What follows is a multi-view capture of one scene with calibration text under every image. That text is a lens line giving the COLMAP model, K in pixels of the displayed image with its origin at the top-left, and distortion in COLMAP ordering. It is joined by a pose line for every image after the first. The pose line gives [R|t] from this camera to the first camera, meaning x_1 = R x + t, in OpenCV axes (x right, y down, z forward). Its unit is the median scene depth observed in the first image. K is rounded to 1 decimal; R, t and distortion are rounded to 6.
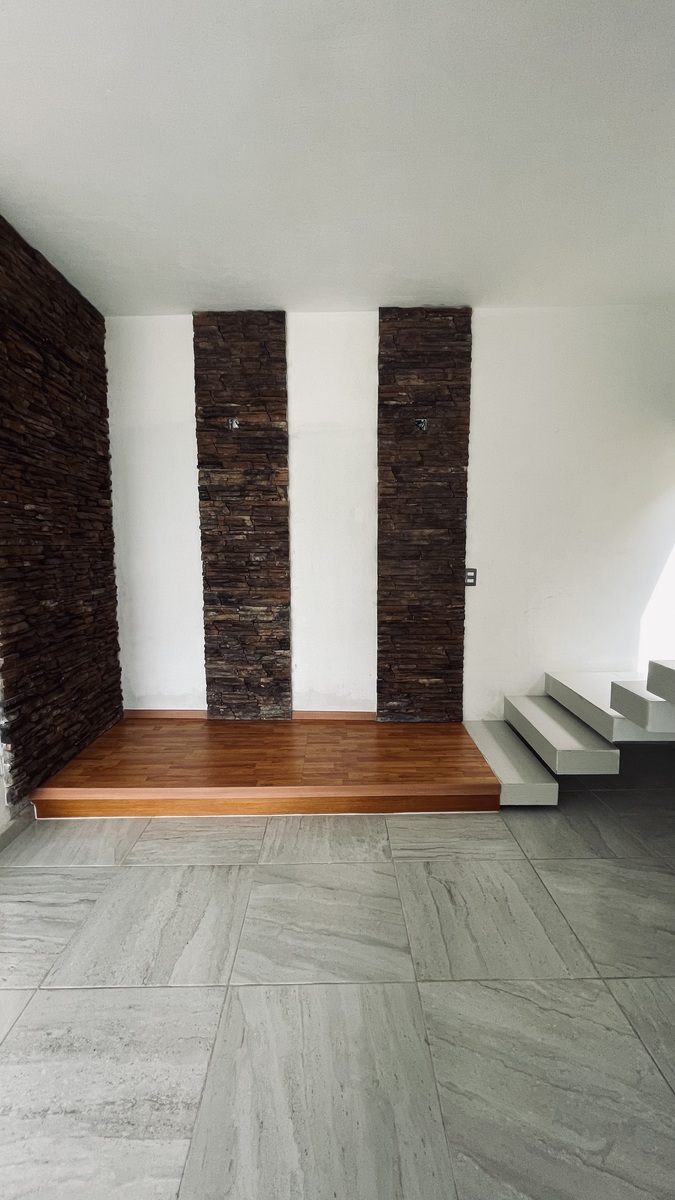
lens RADIAL K [[485.0, 0, 339.2], [0, 485.0, 599.2], [0, 0, 1]] dist [-0.004381, -0.000113]
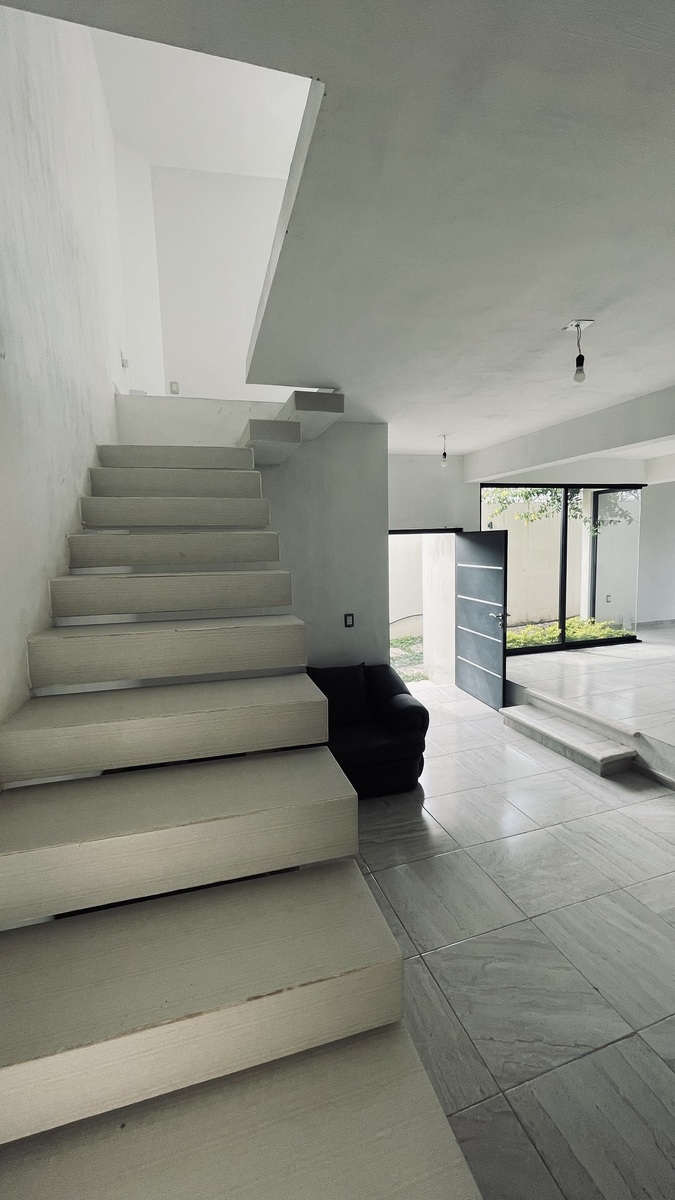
lens RADIAL K [[485.0, 0, 341.5], [0, 485.0, 597.6], [0, 0, 1]] dist [-0.004381, -0.000113]
pose [[-0.952435, 0.068734, -0.296890, 0.537569], [0.005157, 0.977728, 0.209813, -0.238079], [0.304699, 0.198303, -0.931576, 0.798721]]
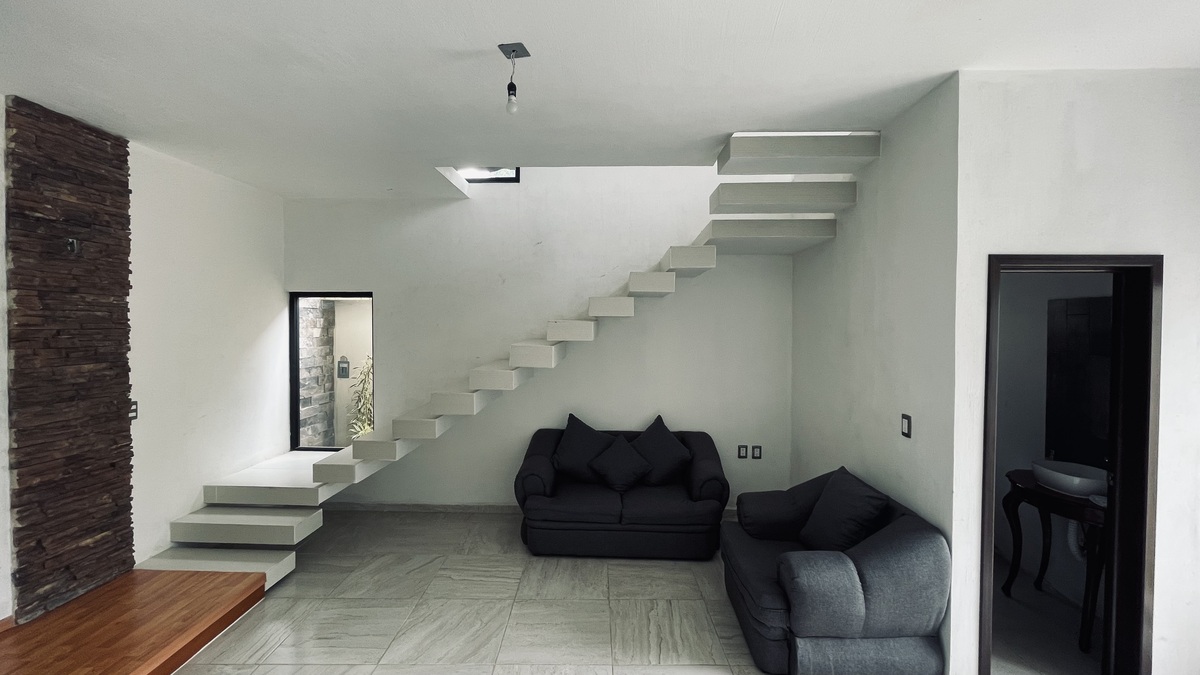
lens RADIAL K [[485.0, 0, 599.3], [0, 485.0, 333.9], [0, 0, 1]] dist [-0.004381, -0.000113]
pose [[0.011075, -0.012079, 0.999866, -0.678320], [0.103852, 0.994533, 0.010864, -0.113179], [-0.994531, 0.103718, 0.012269, 0.066232]]
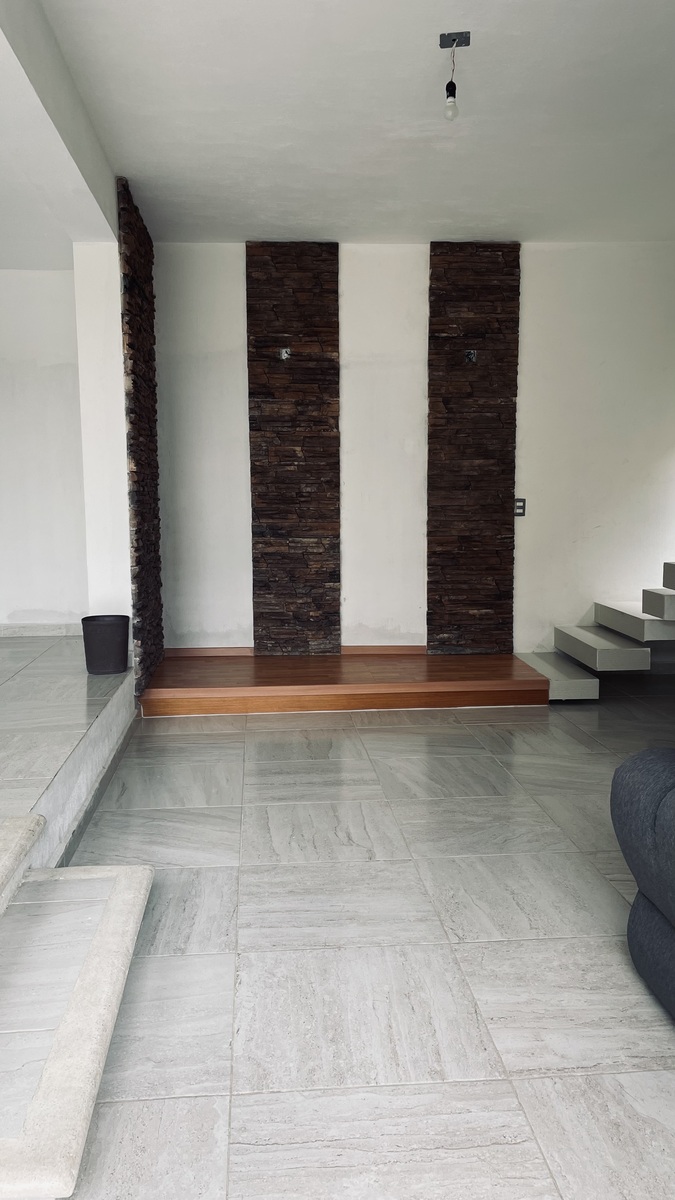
lens RADIAL K [[894.3, 0, 329.7], [0, 894.3, 596.1], [0, 0, 1]] dist [0.063248, -0.005571]
pose [[0.997663, -0.010467, 0.067524, -0.256255], [0.010296, 0.999943, 0.002878, 0.132804], [-0.067551, -0.002176, 0.997713, -0.853924]]
